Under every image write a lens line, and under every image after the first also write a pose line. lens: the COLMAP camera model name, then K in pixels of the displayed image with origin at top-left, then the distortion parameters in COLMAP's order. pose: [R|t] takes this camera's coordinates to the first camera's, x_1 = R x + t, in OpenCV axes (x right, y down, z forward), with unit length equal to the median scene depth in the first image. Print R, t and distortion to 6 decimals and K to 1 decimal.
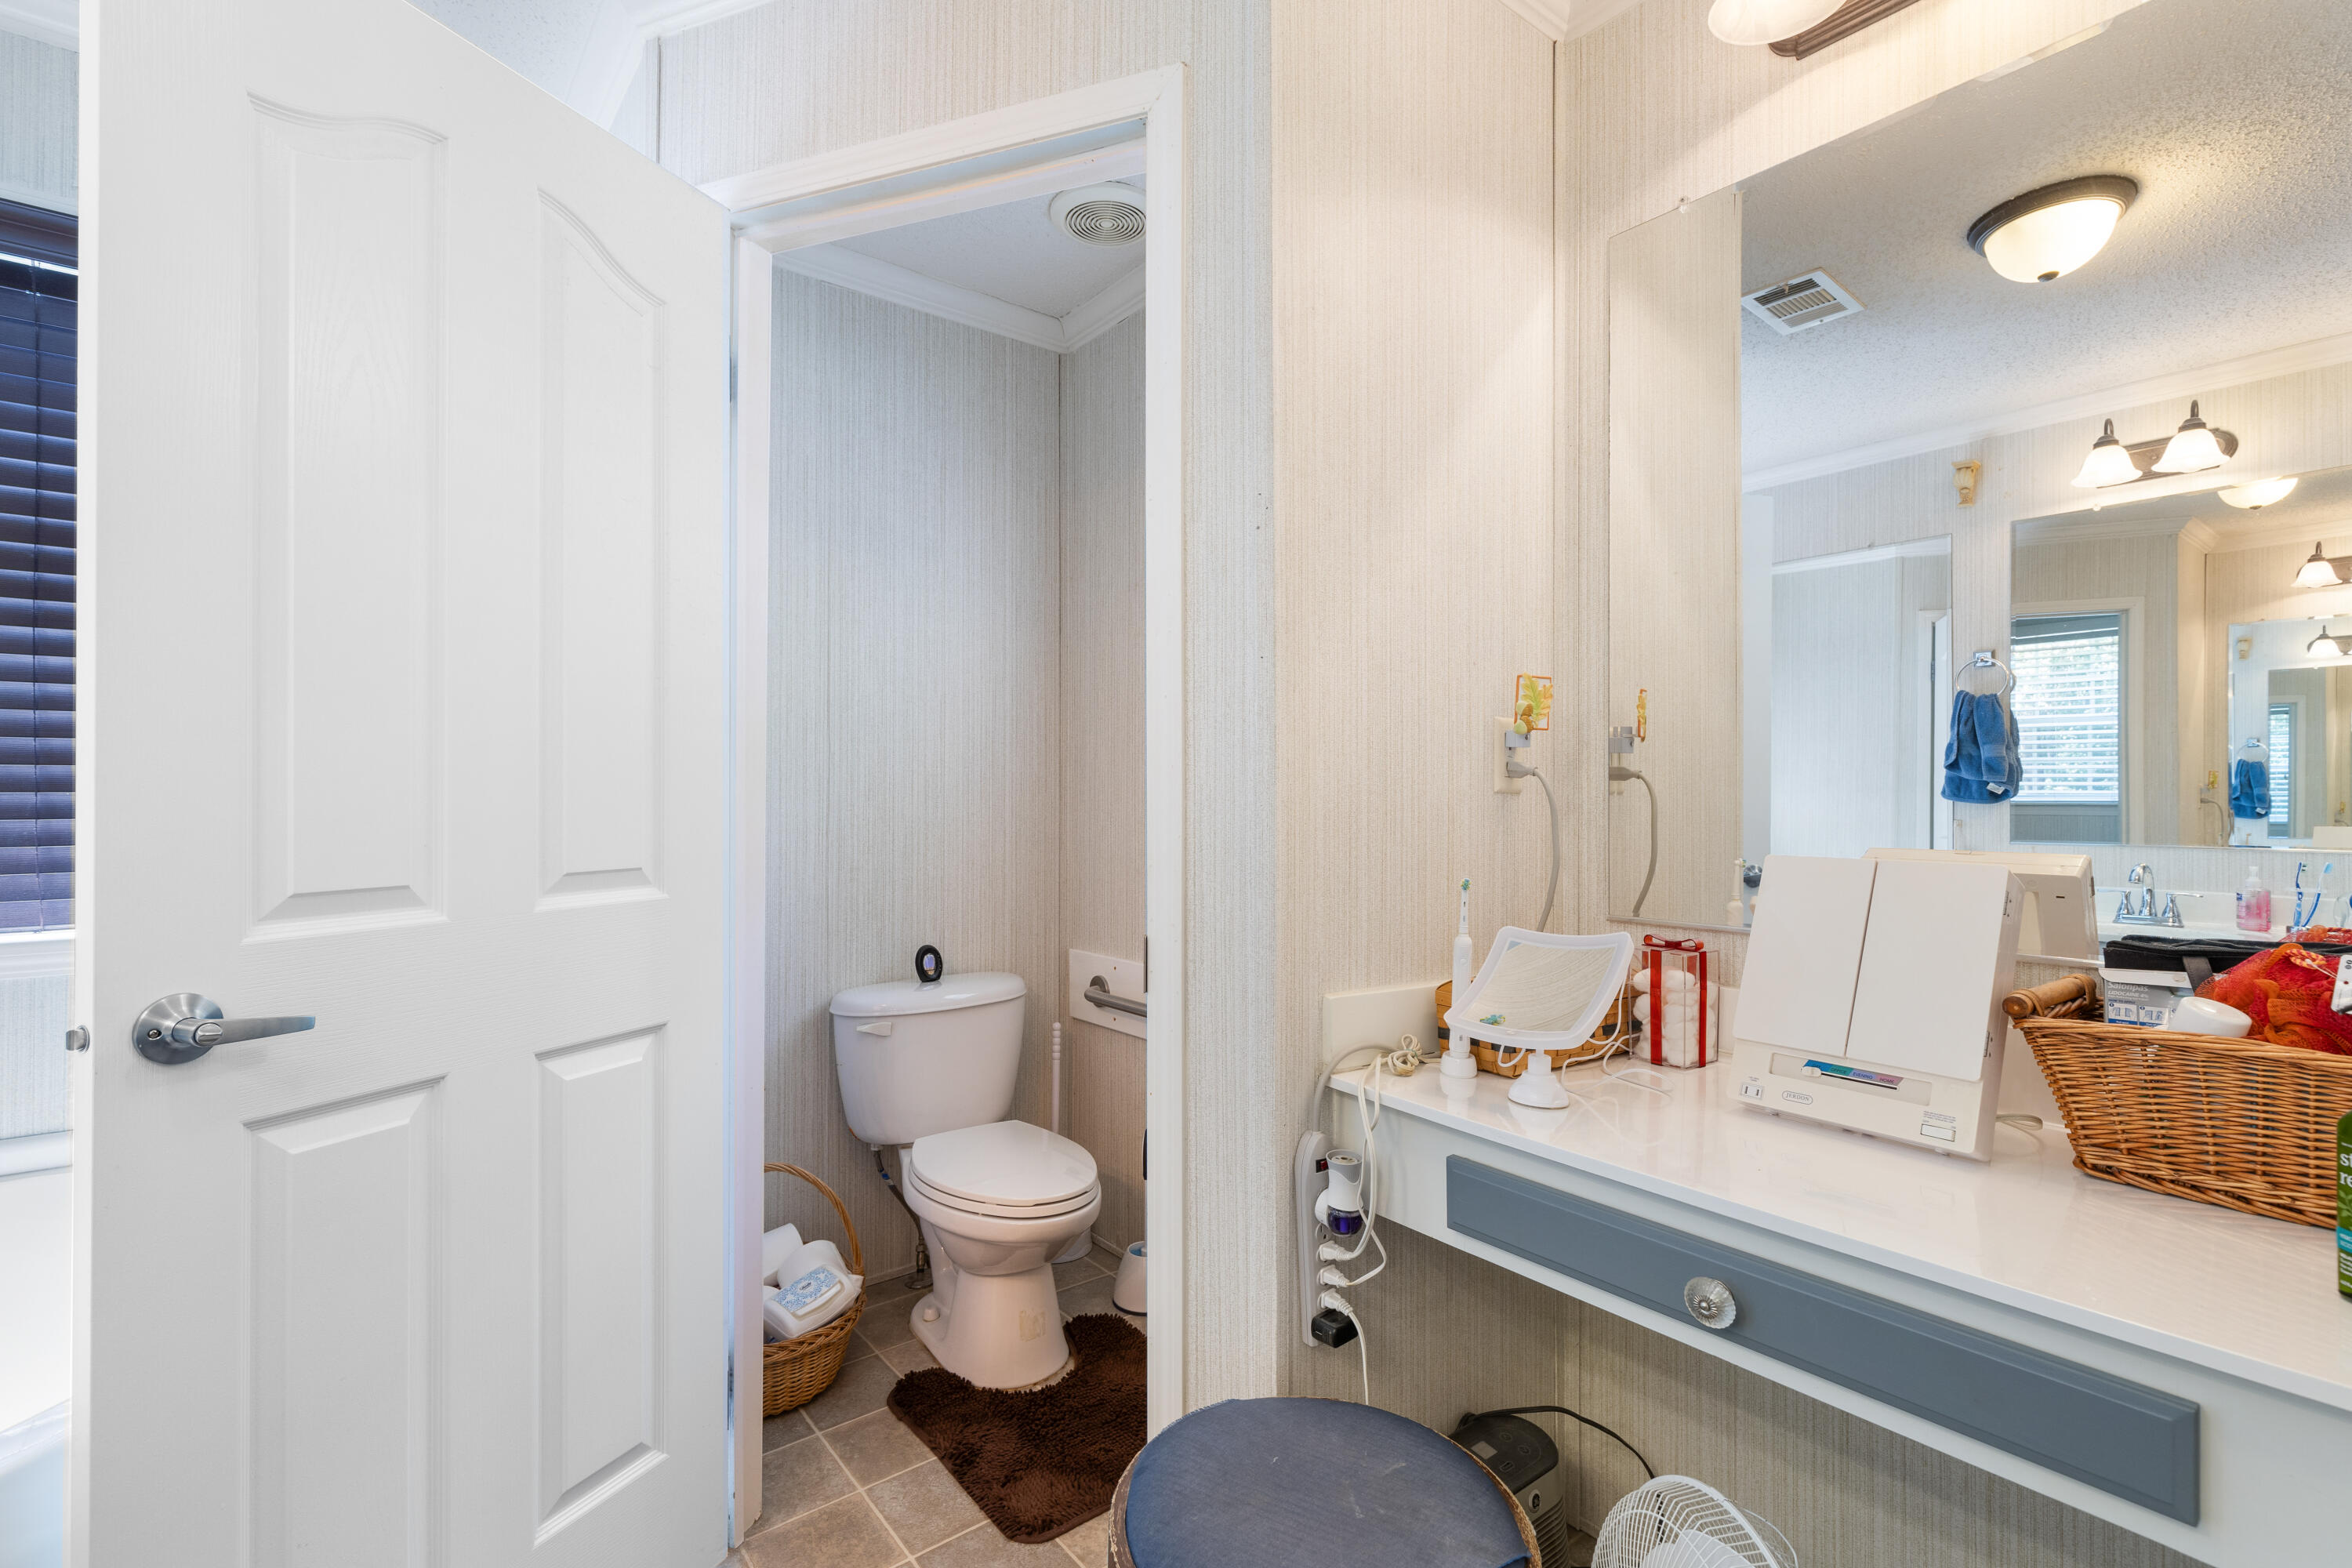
lens RADIAL K [[1065.0, 0, 1185.5], [0, 1065.0, 779.5], [0, 0, 1]] dist [0.004588, -0.000757]
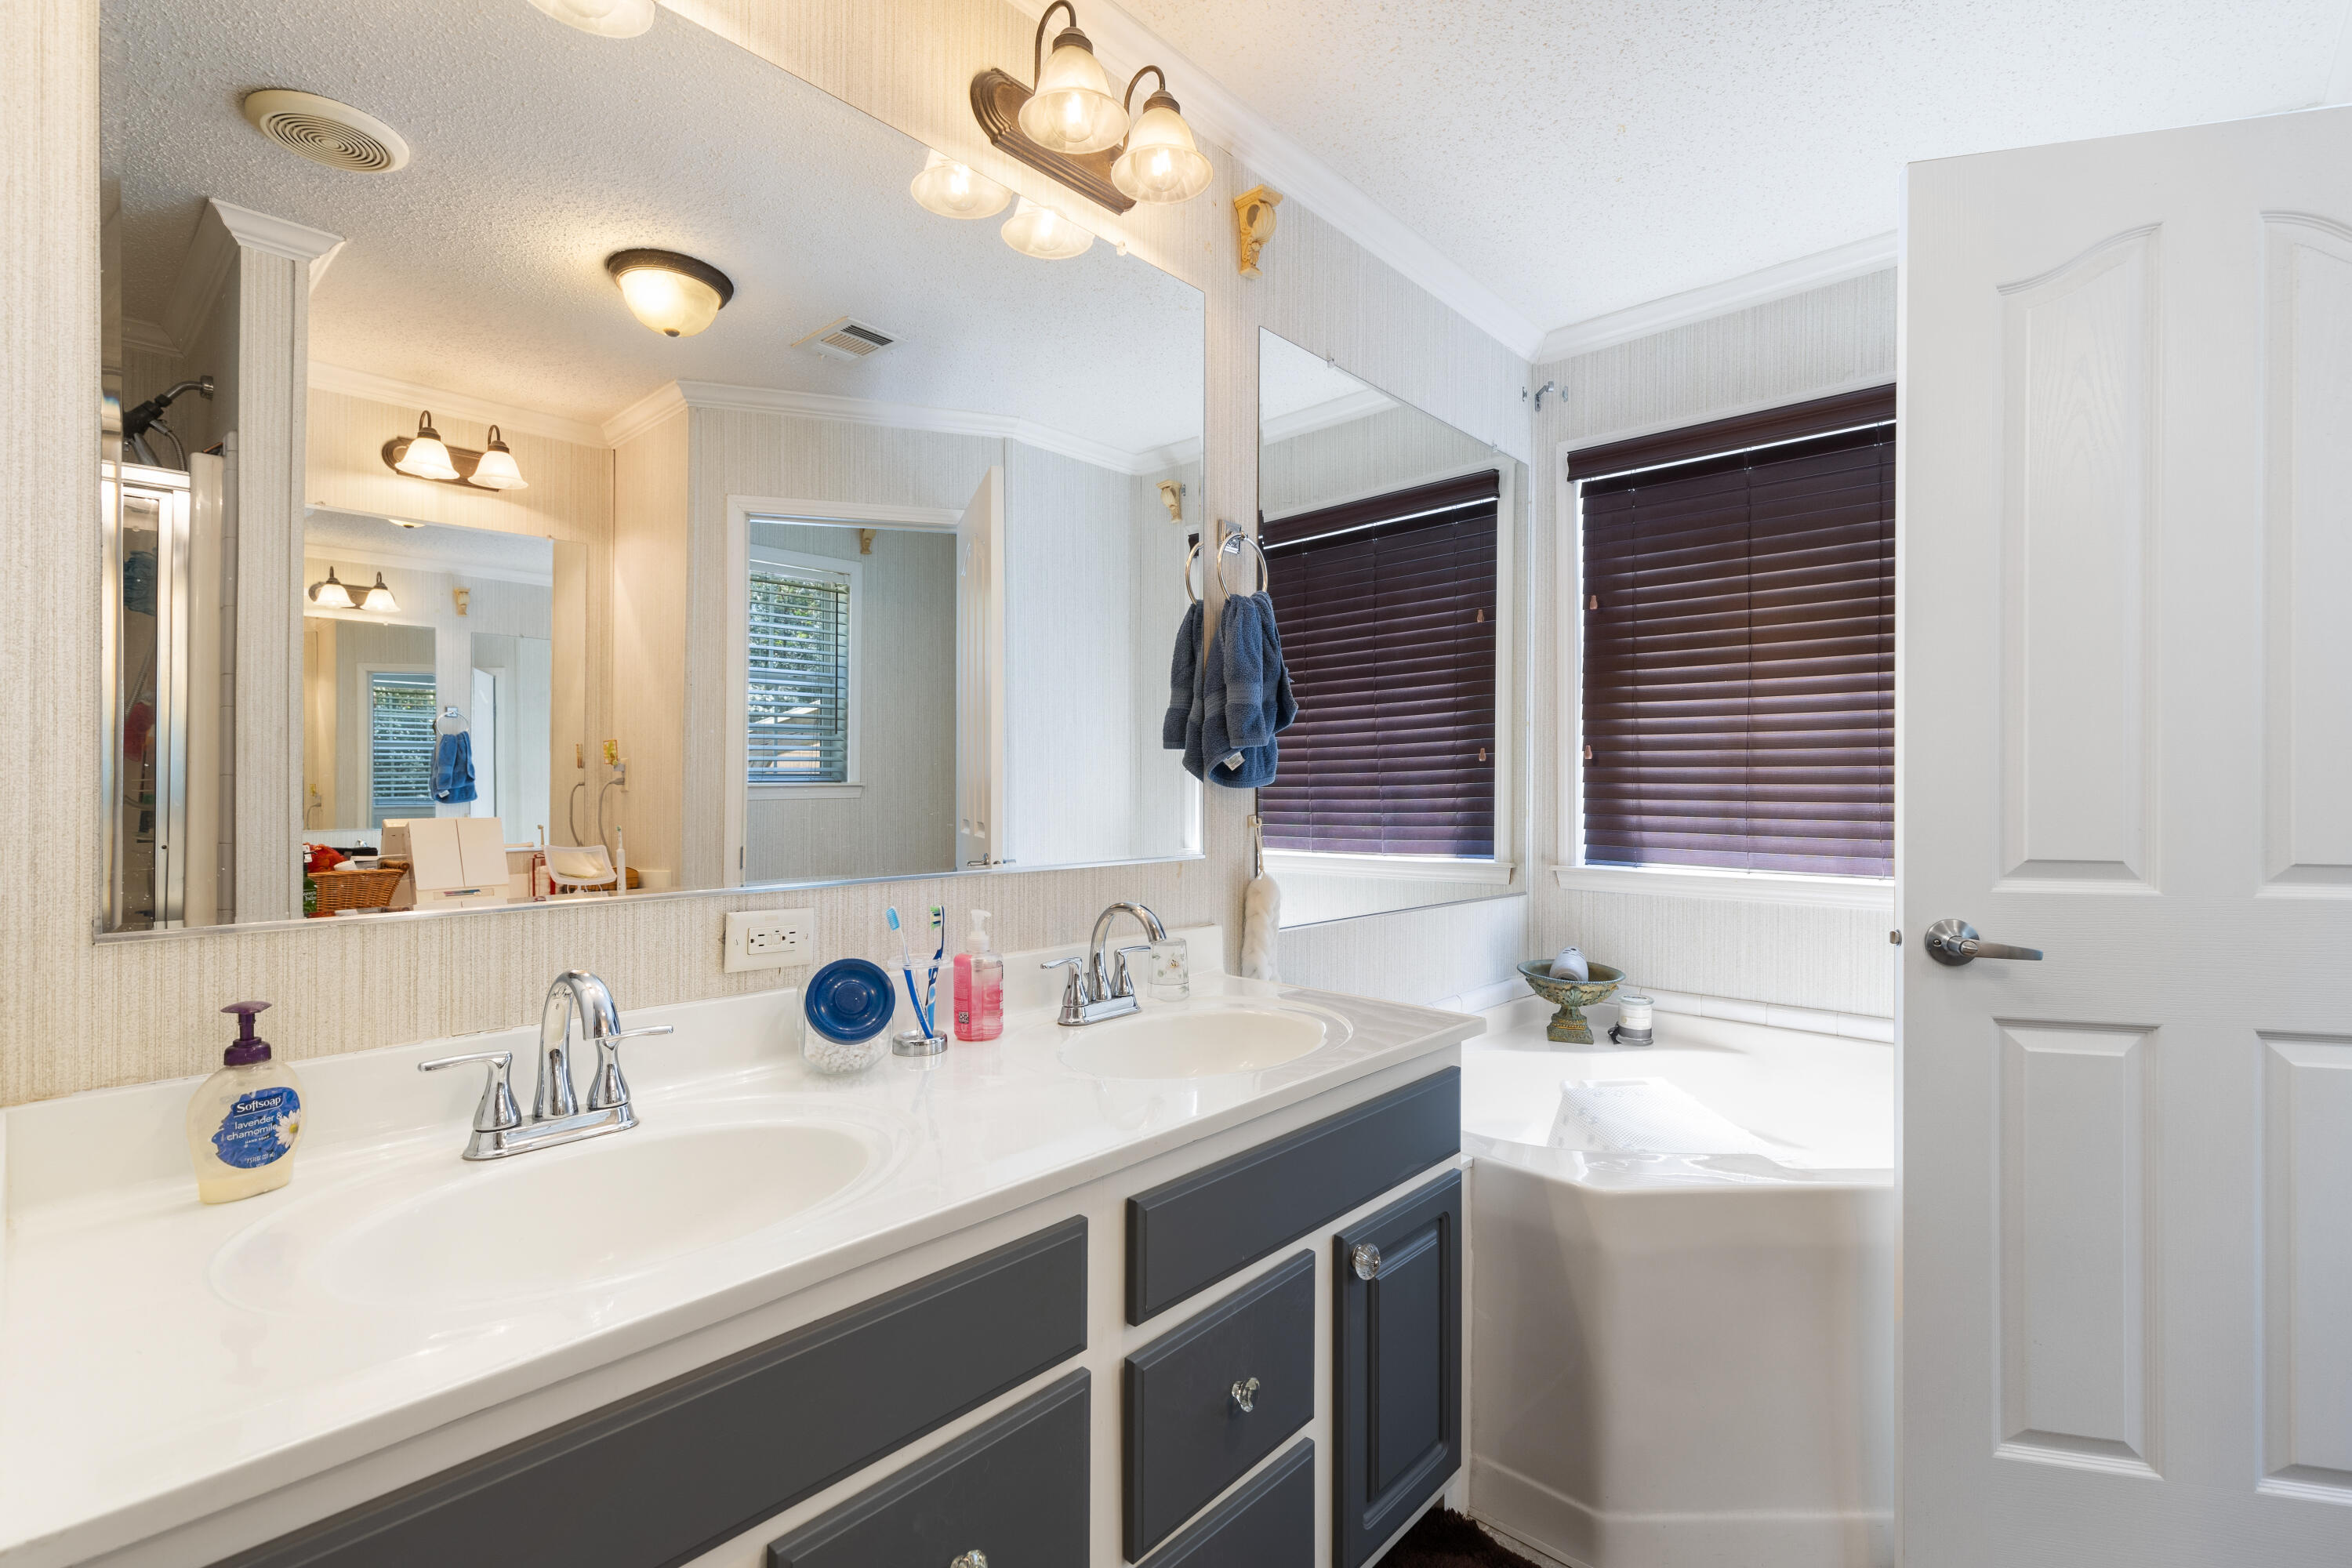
lens RADIAL K [[1065.0, 0, 1174.9], [0, 1065.0, 800.1], [0, 0, 1]] dist [0.004588, -0.000757]
pose [[0.173628, 0.014717, -0.984701, 0.308014], [0.012354, 0.999777, 0.017121, -0.004975], [0.984734, -0.015137, 0.173407, -0.299088]]
